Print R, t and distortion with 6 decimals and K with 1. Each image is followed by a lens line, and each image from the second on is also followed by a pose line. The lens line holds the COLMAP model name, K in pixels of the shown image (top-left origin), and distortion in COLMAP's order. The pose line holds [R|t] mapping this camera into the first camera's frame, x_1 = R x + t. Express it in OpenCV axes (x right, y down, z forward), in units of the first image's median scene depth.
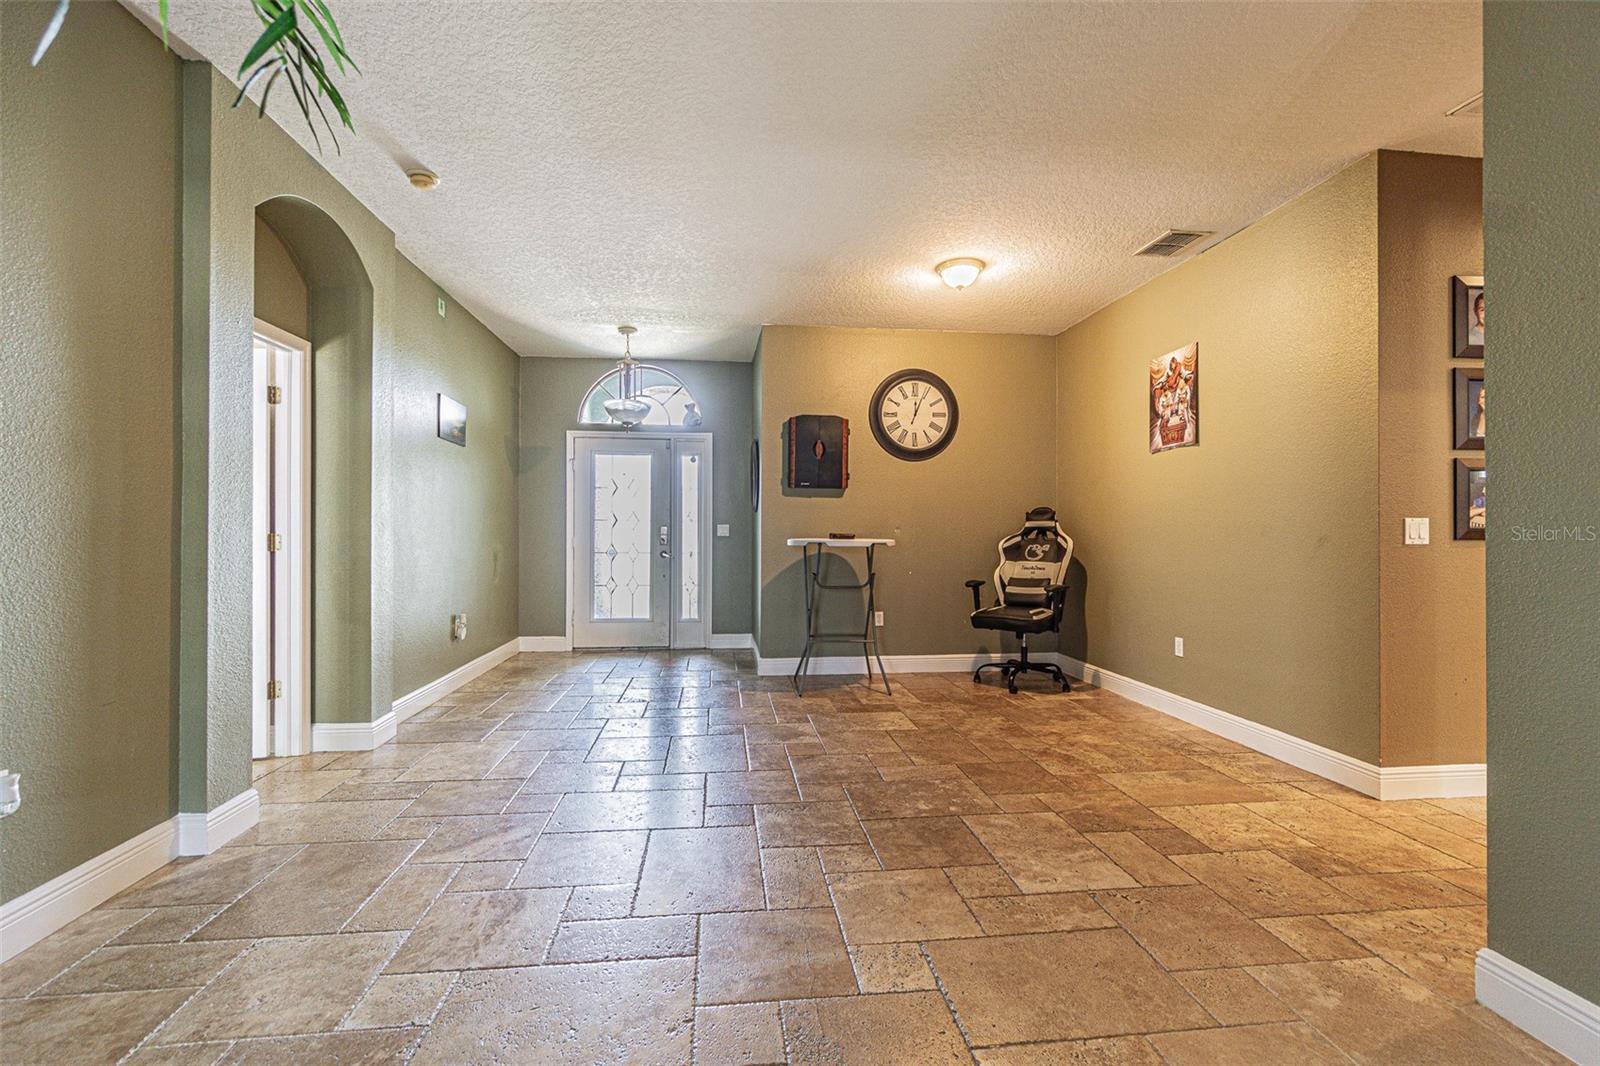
lens RADIAL K [[690.7, 0, 795.1], [0, 690.7, 530.4], [0, 0, 1]] dist [-0.006762, 0.001769]
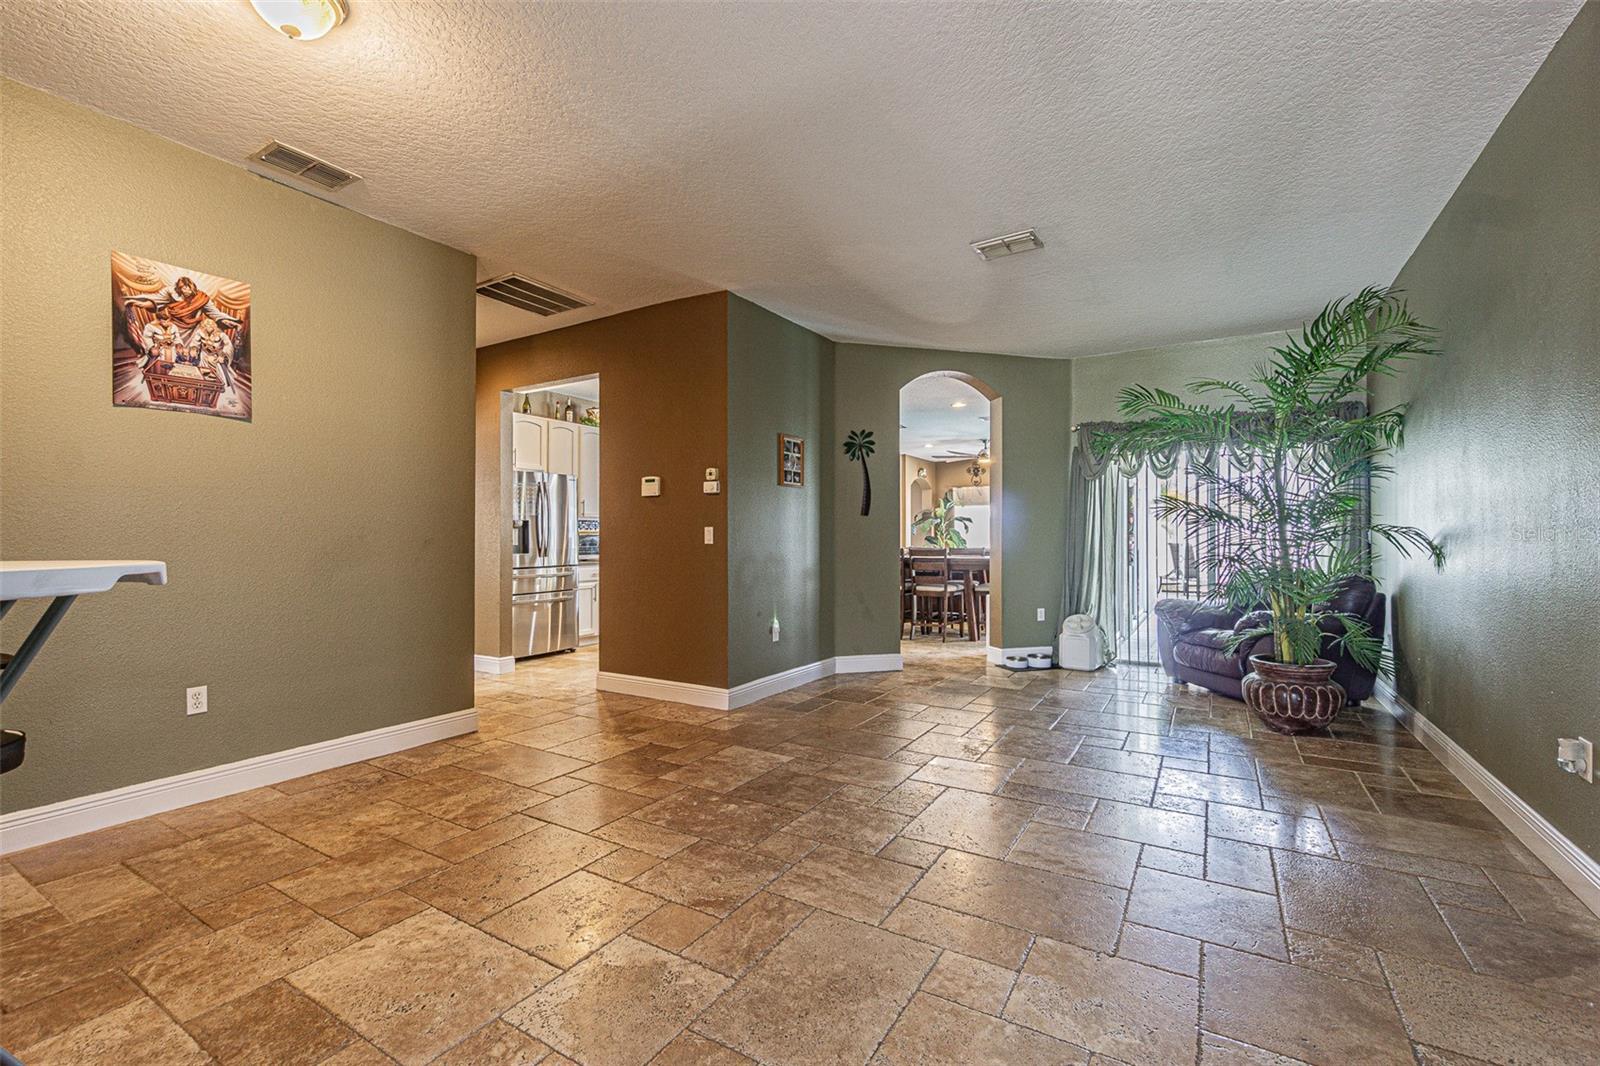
lens RADIAL K [[690.7, 0, 794.4], [0, 690.7, 538.6], [0, 0, 1]] dist [-0.006762, 0.001769]
pose [[-0.787637, -0.001954, 0.616137, -0.352997], [-0.002734, 0.999996, -0.000324, 0.004687], [-0.616134, -0.001940, -0.787639, 1.205920]]
